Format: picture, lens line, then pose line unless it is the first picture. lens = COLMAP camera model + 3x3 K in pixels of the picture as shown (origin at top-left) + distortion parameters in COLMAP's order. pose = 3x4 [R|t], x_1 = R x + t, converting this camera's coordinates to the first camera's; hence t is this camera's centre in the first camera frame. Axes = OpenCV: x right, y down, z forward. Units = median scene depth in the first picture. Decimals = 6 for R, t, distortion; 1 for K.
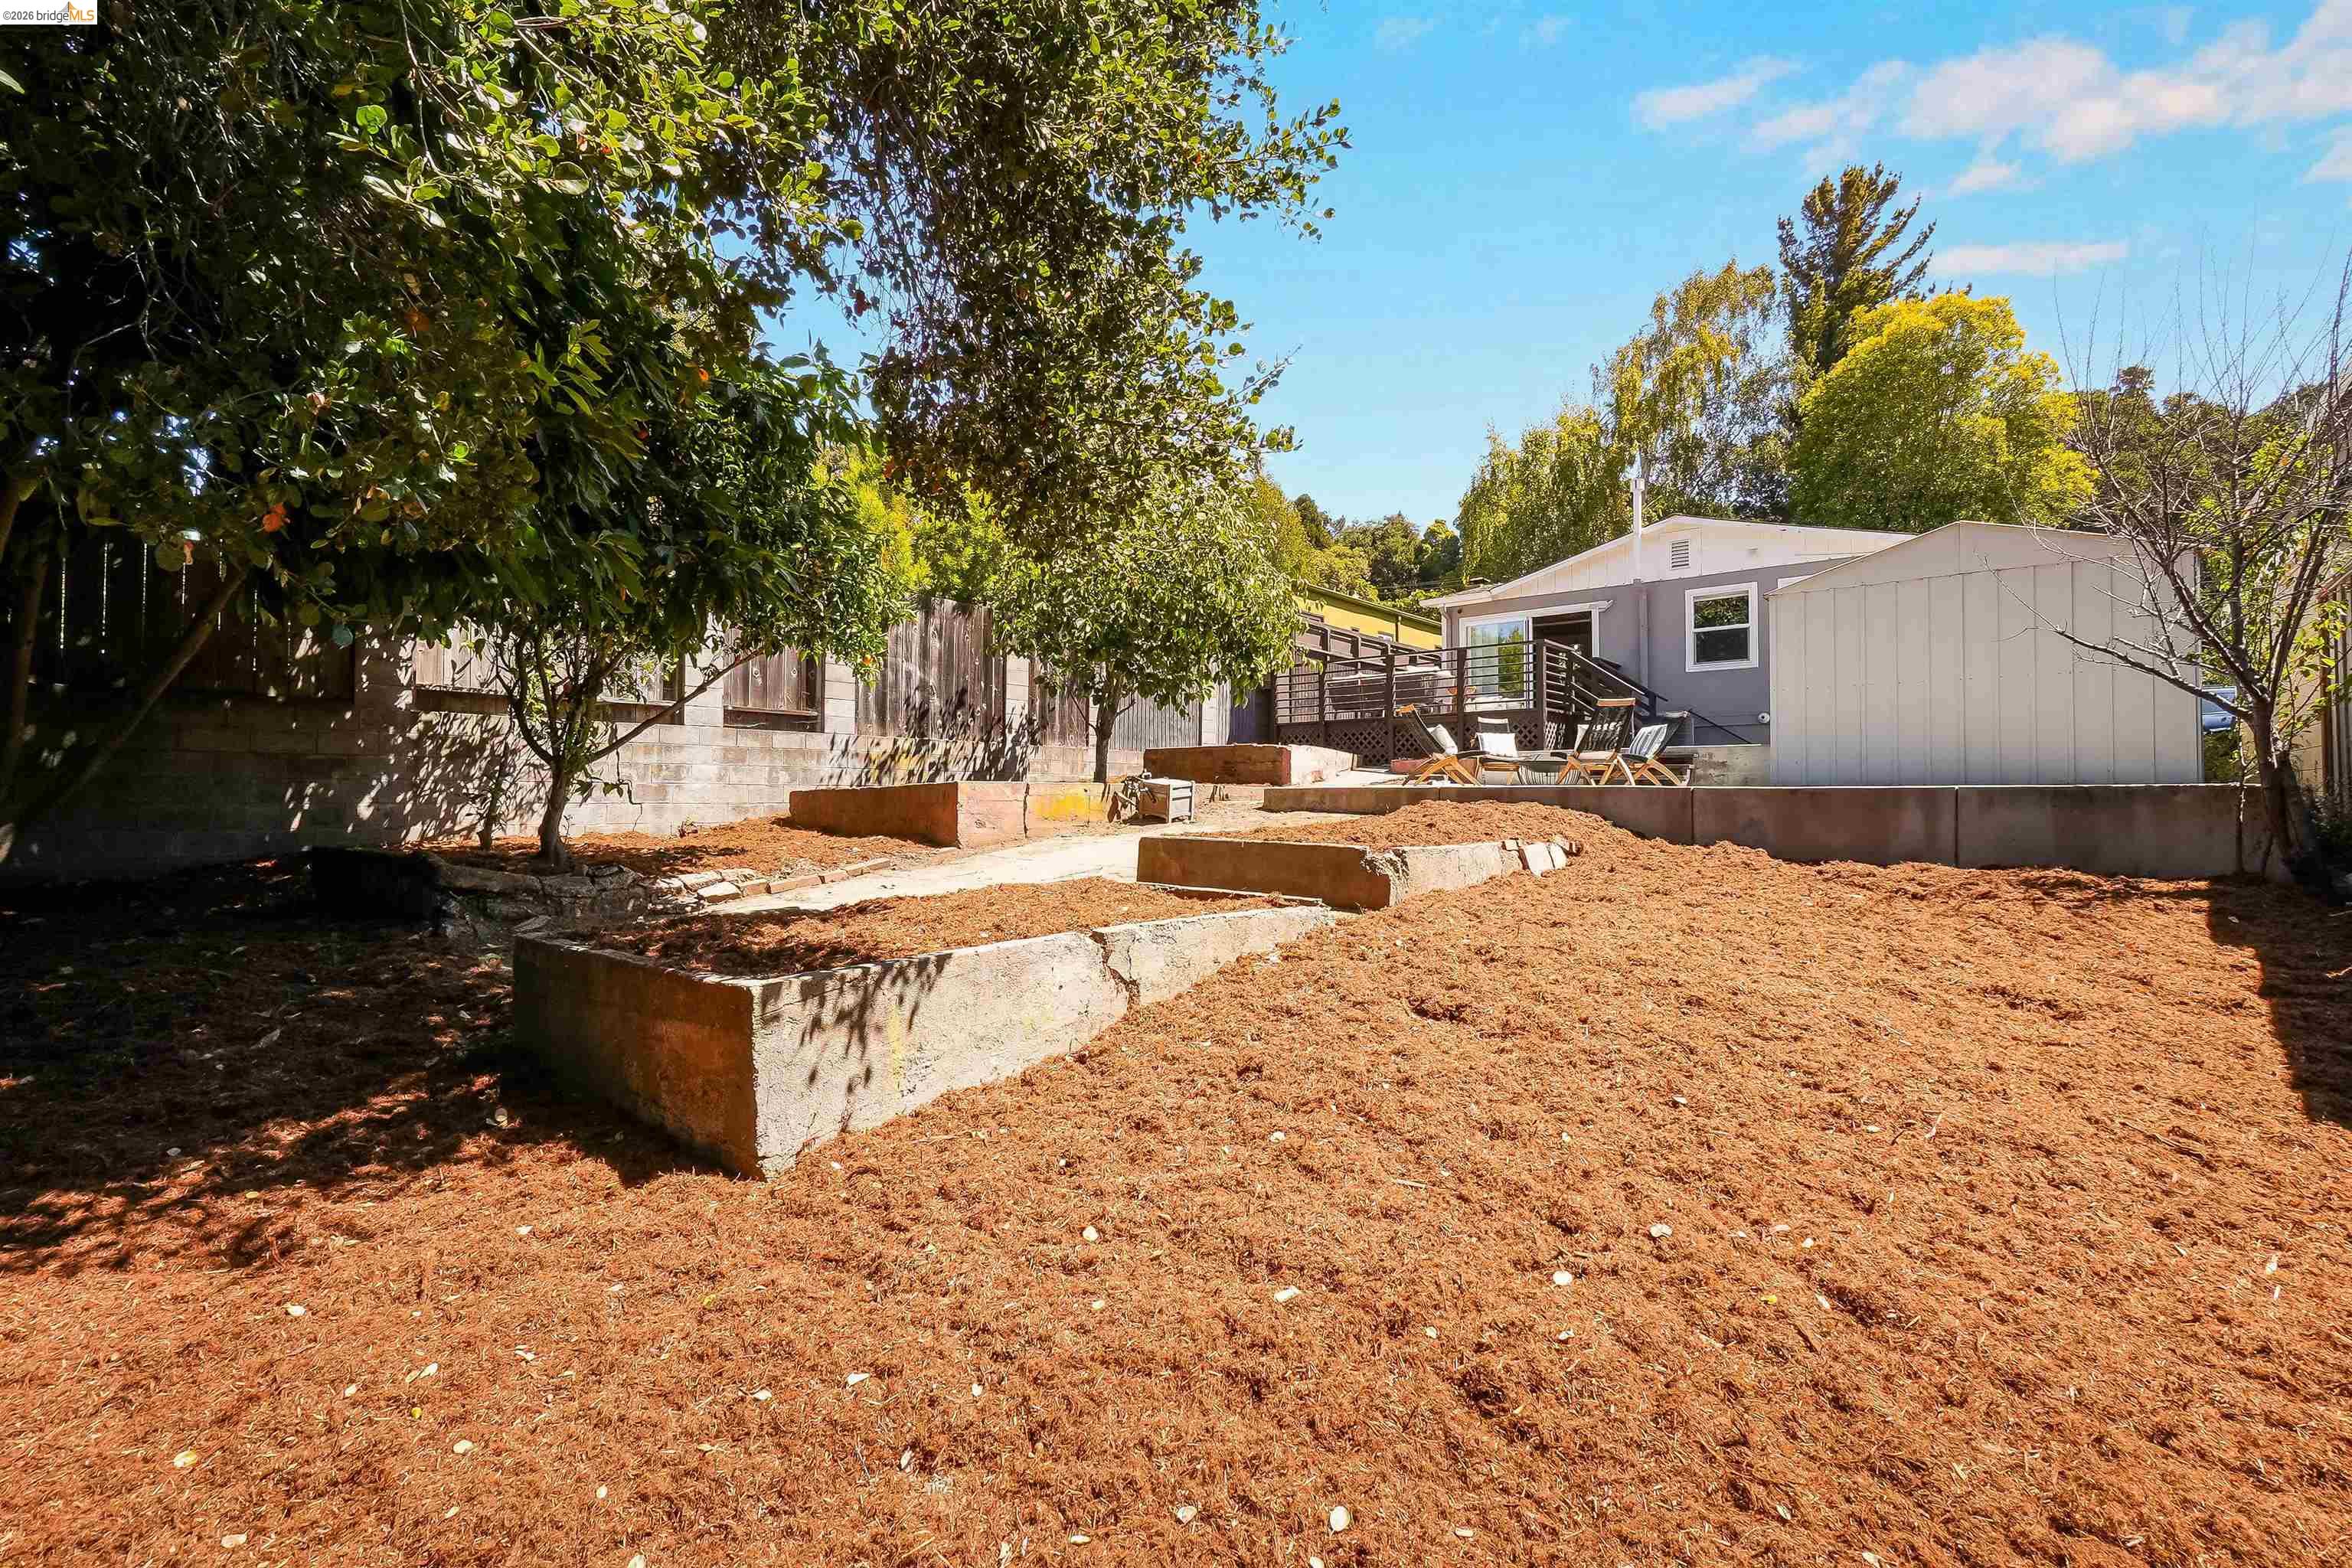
lens RADIAL K [[1031.7, 0, 1177.7], [0, 1031.7, 791.1], [0, 0, 1]] dist [-0.002163, 0.001091]
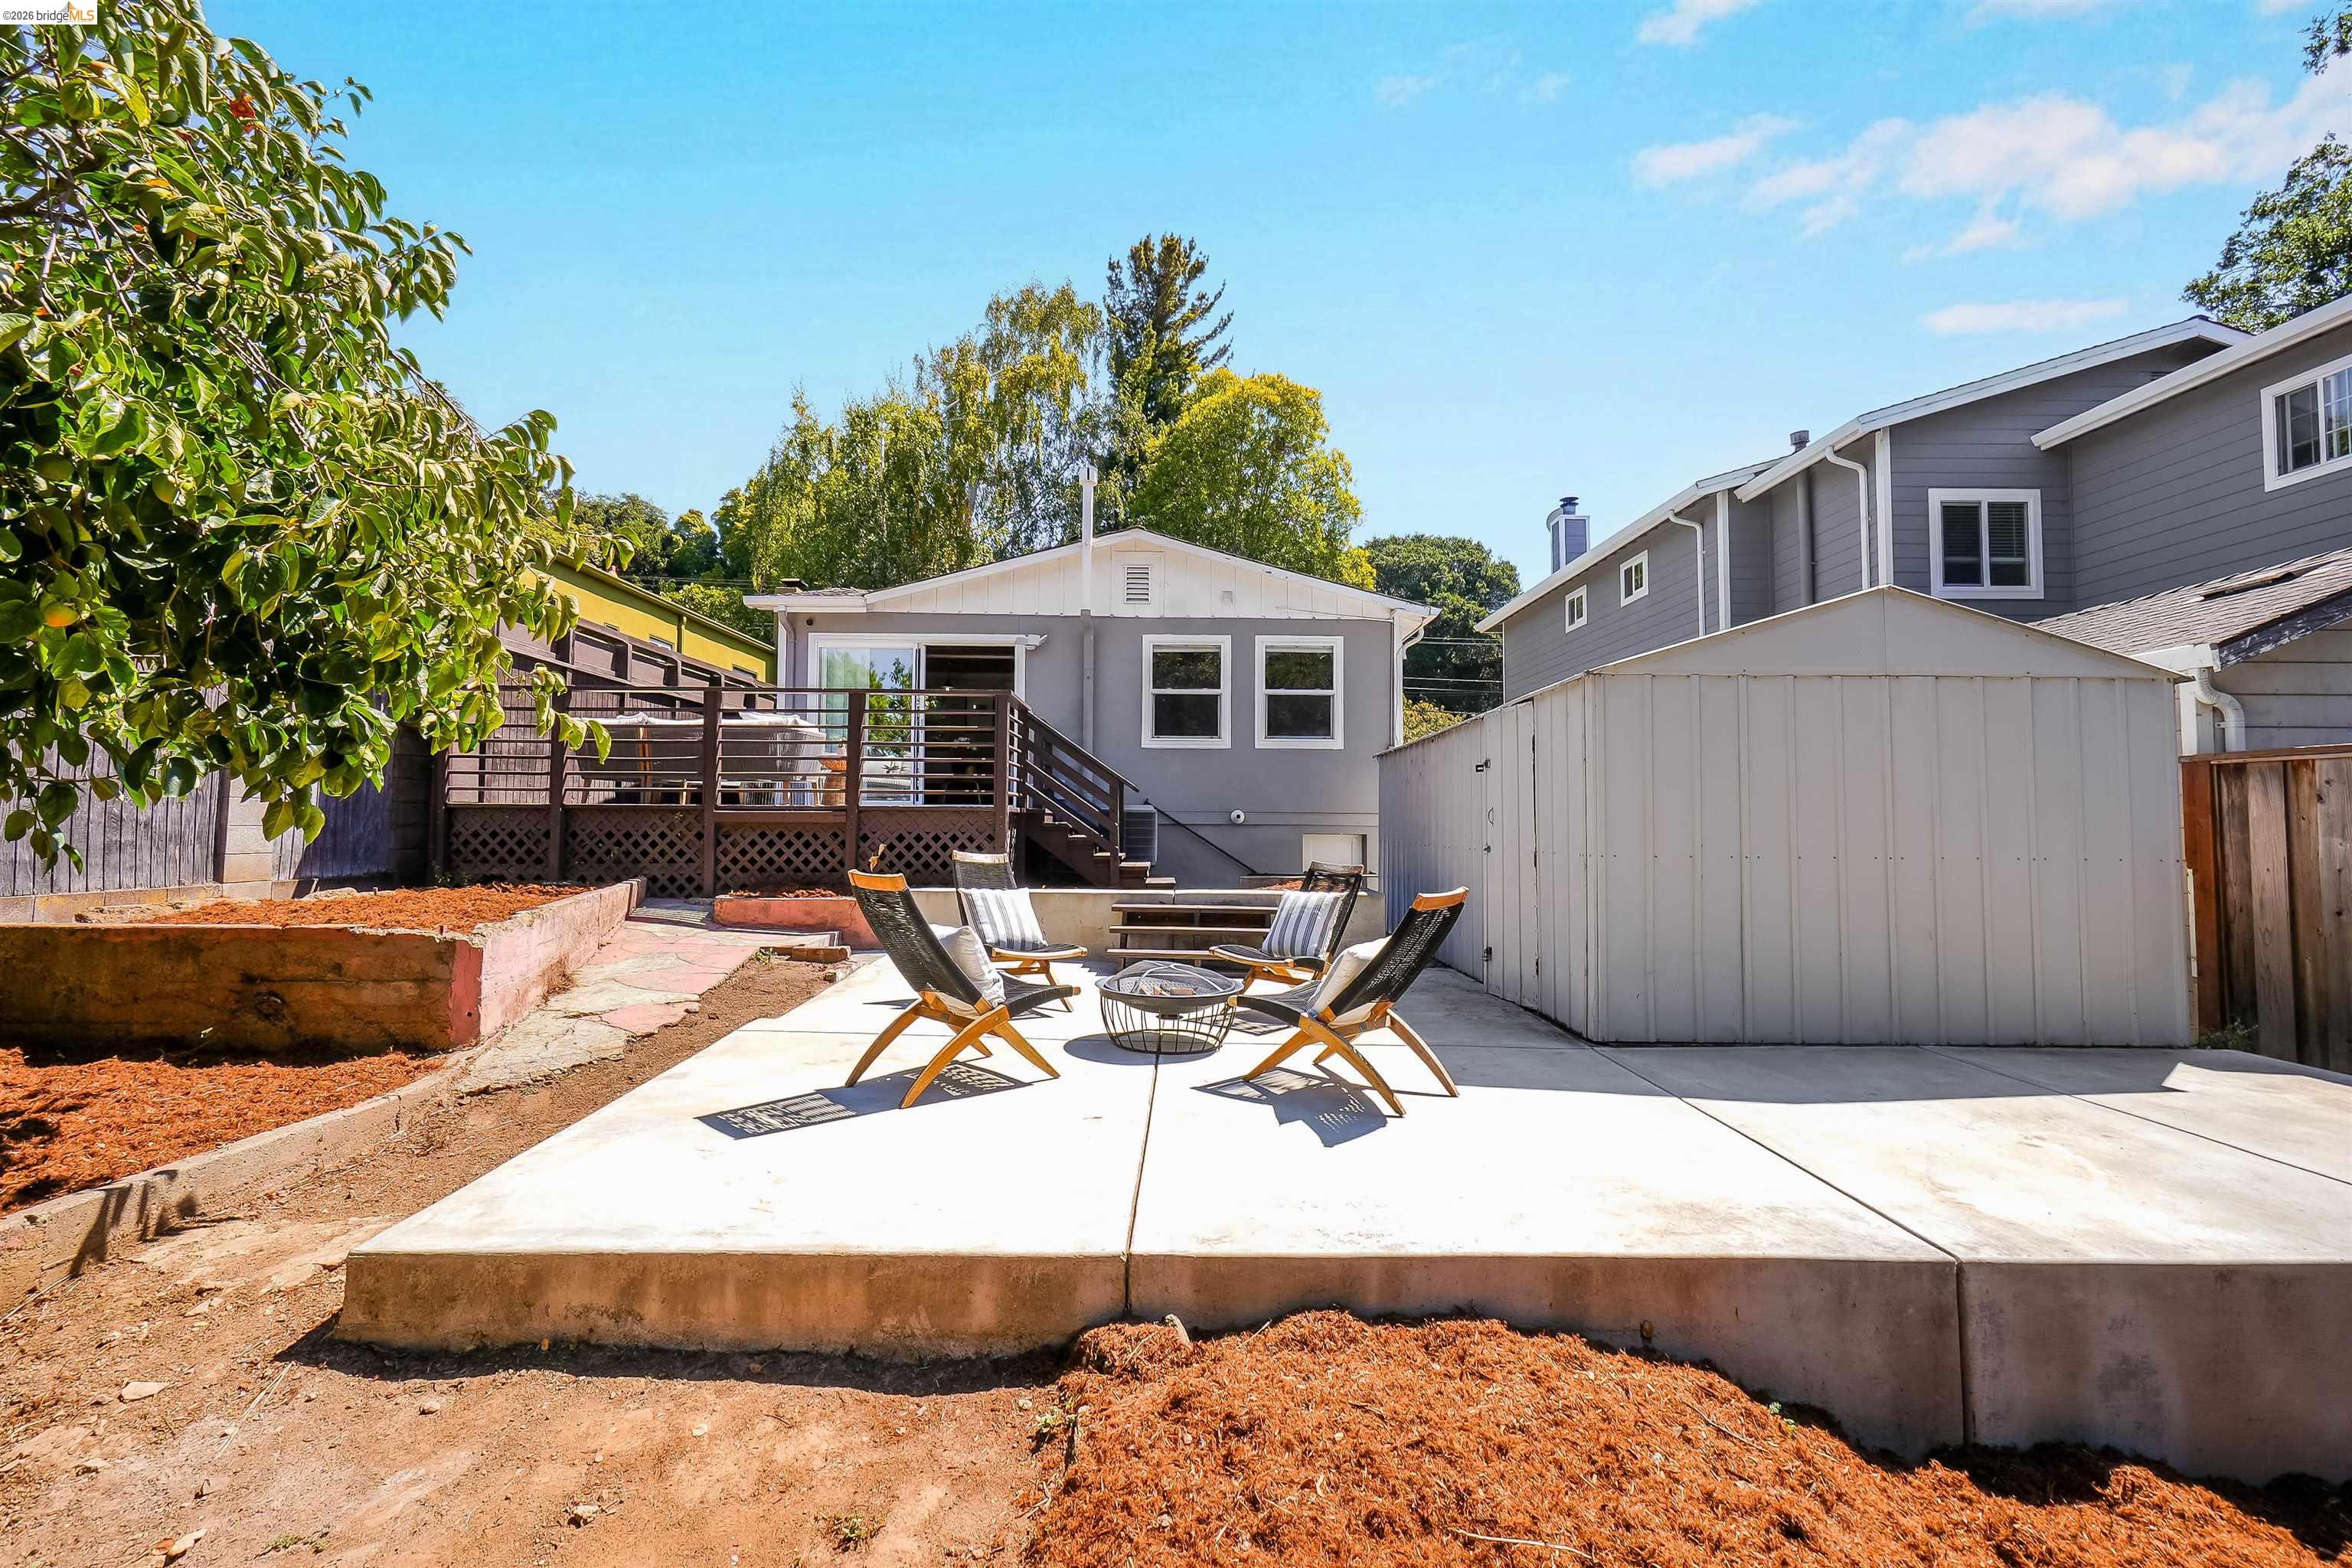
lens RADIAL K [[1031.7, 0, 1184.0], [0, 1031.7, 773.9], [0, 0, 1]] dist [-0.002163, 0.001091]
pose [[0.758197, 0.033879, 0.651145, 0.026712], [-0.011700, 0.999195, -0.038364, -0.040463], [-0.651921, 0.021470, 0.757983, 0.252834]]
